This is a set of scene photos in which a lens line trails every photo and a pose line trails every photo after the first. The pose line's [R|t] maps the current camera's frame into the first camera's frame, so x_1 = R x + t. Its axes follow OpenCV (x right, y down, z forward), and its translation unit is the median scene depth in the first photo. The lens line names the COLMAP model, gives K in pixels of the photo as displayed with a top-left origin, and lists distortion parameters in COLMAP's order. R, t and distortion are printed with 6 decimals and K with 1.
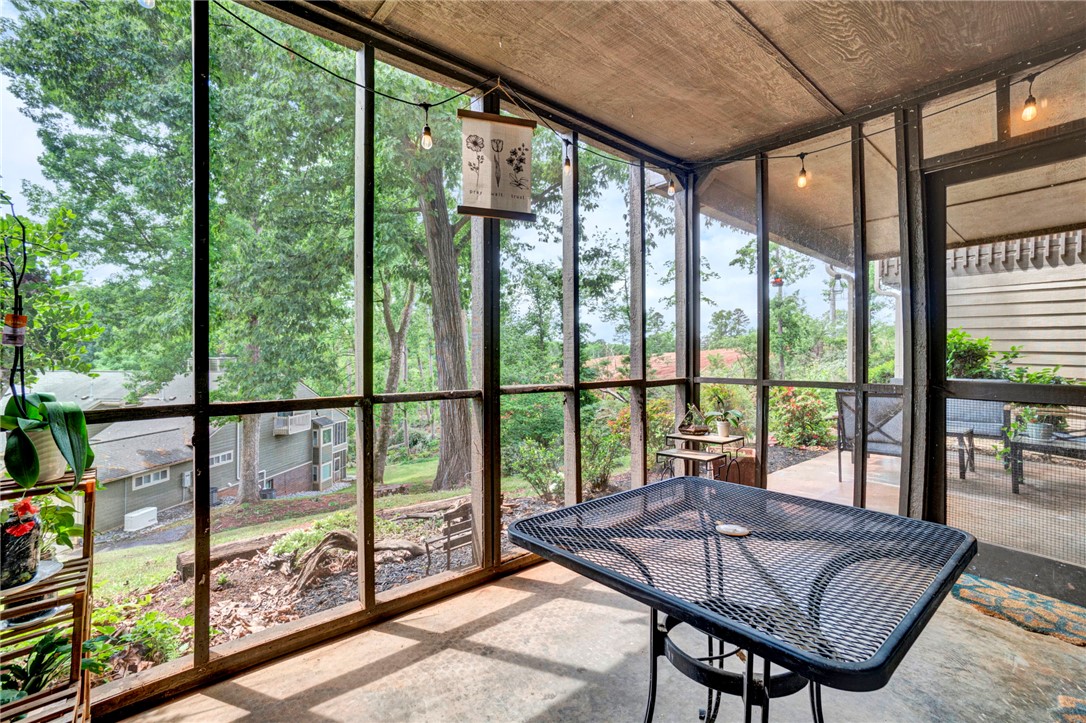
lens RADIAL K [[486.4, 0, 544.4], [0, 486.4, 353.6], [0, 0, 1]] dist [0.002843, 0.000173]
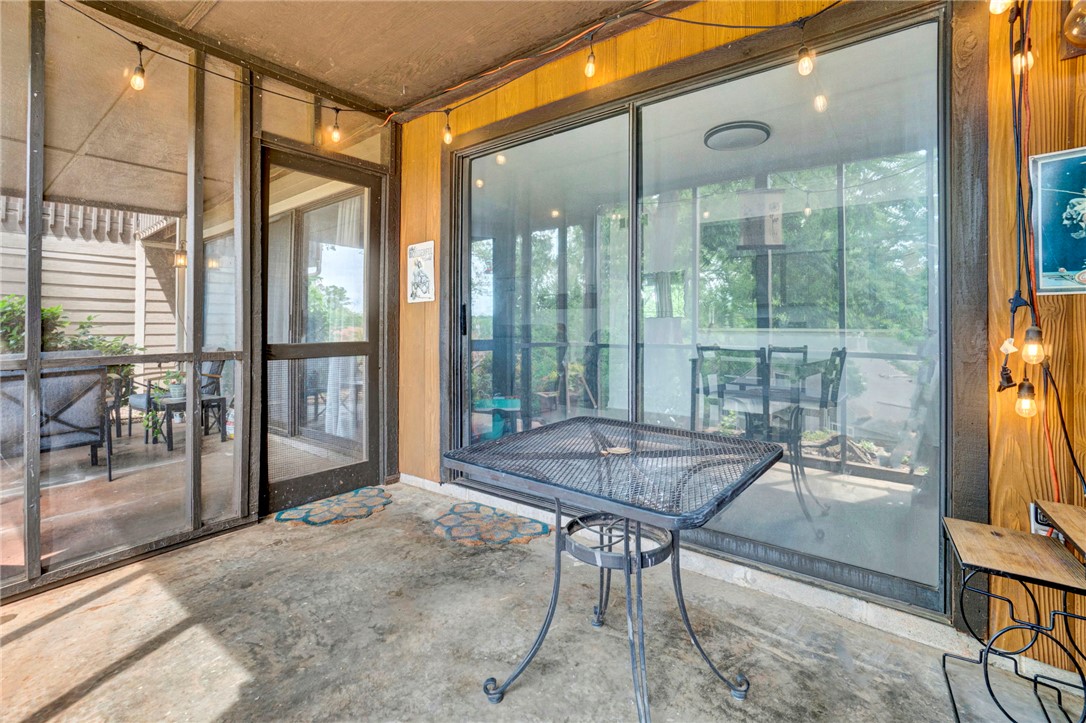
lens RADIAL K [[486.4, 0, 544.4], [0, 486.4, 353.6], [0, 0, 1]] dist [0.002843, 0.000173]
pose [[-0.188537, -0.050693, 0.980757, -0.333793], [0.000843, 0.998658, 0.051781, 0.017041], [-0.982066, 0.010590, -0.188241, 0.556921]]
